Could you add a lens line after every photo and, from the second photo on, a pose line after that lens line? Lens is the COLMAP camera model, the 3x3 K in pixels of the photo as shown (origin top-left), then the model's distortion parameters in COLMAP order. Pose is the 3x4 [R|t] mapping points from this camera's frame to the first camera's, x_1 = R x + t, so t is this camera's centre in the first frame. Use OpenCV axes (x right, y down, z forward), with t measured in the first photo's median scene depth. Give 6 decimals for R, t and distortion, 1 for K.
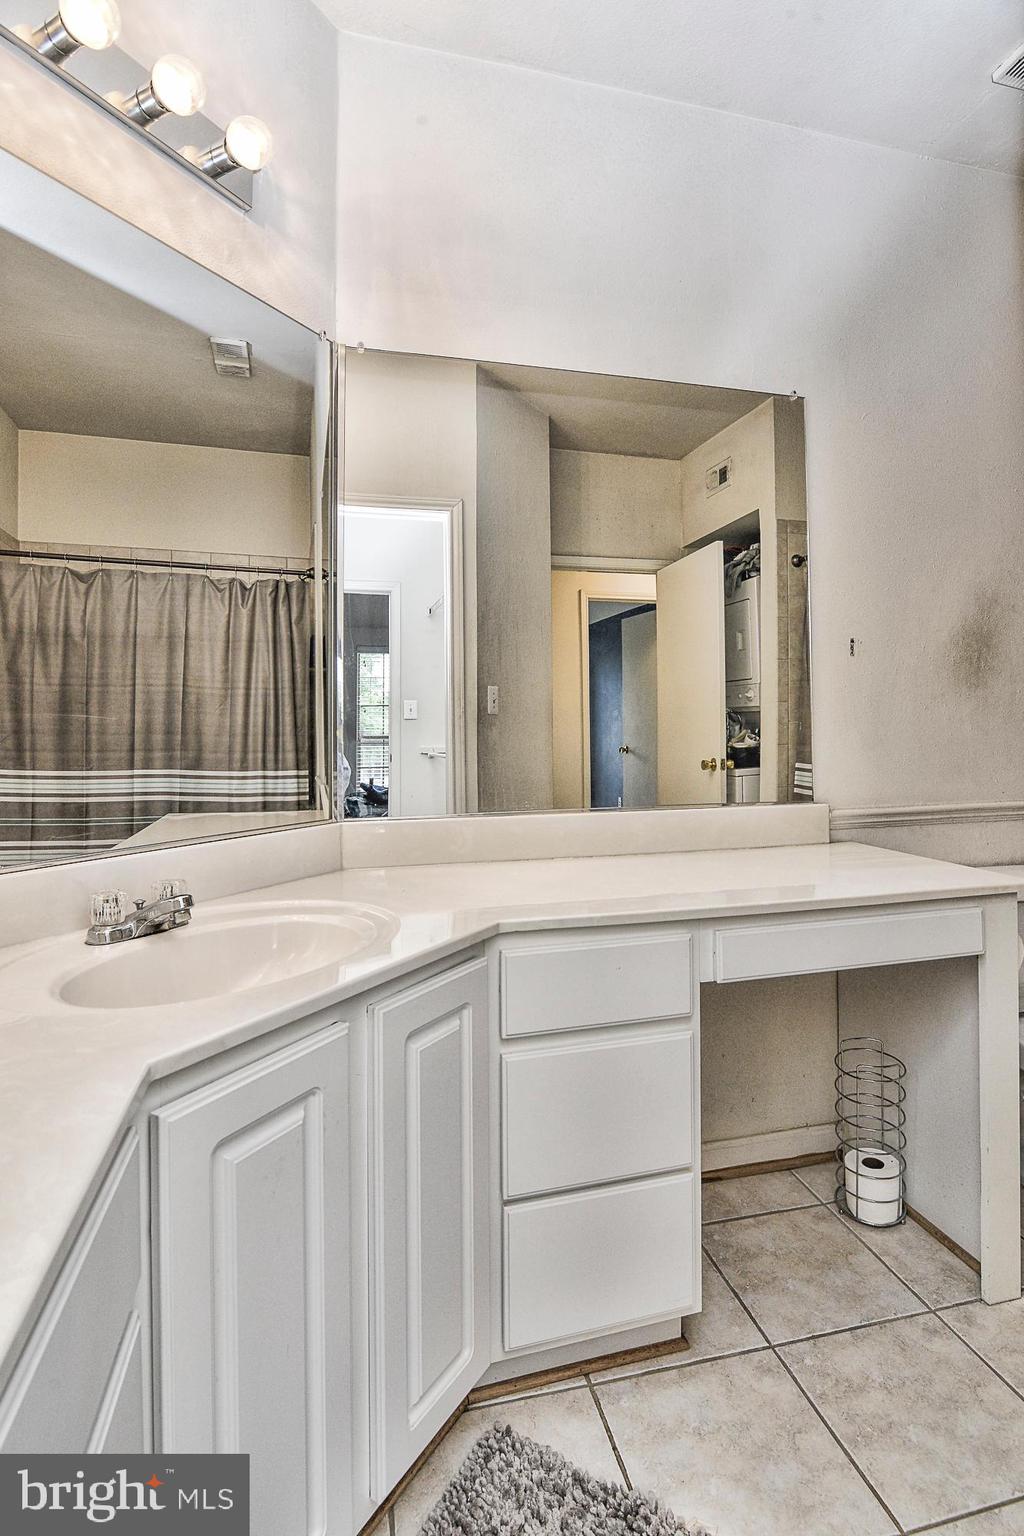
lens RADIAL K [[764.3, 0, 512.0], [0, 764.3, 768.0], [0, 0, 1]] dist [-0.015548, -0.000663]
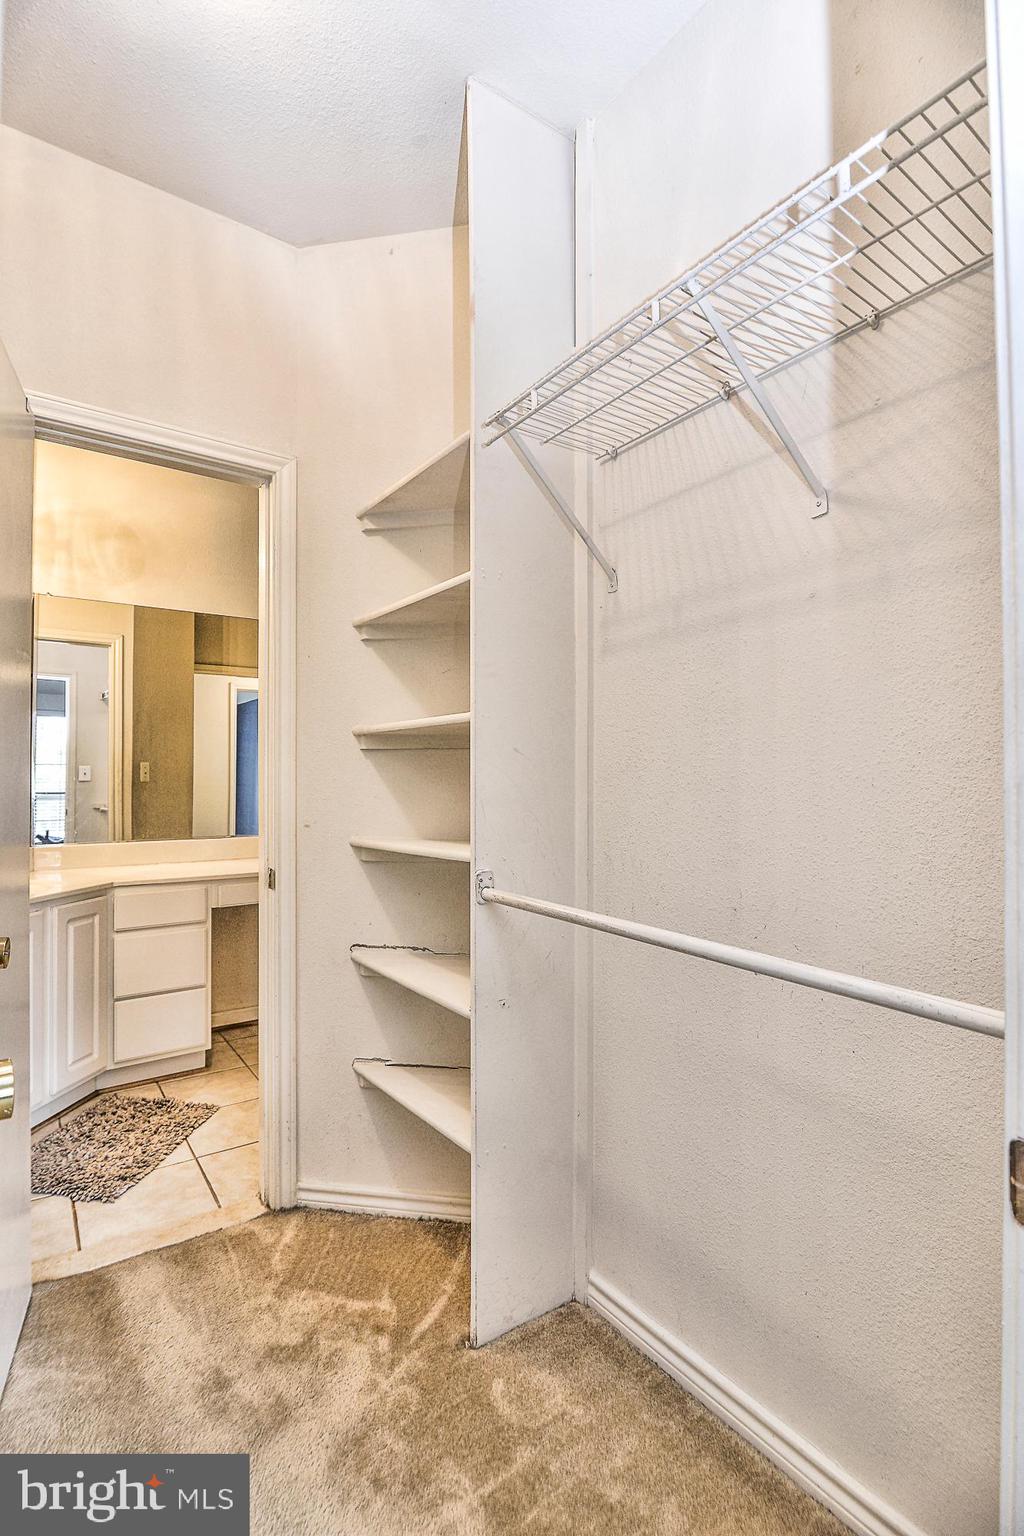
lens RADIAL K [[764.3, 0, 512.0], [0, 764.3, 768.0], [0, 0, 1]] dist [-0.015548, -0.000663]
pose [[0.932612, 0.003024, 0.360867, 0.257305], [0.019629, 0.998060, -0.059091, 0.008891], [-0.360346, 0.062193, 0.930743, -1.518085]]
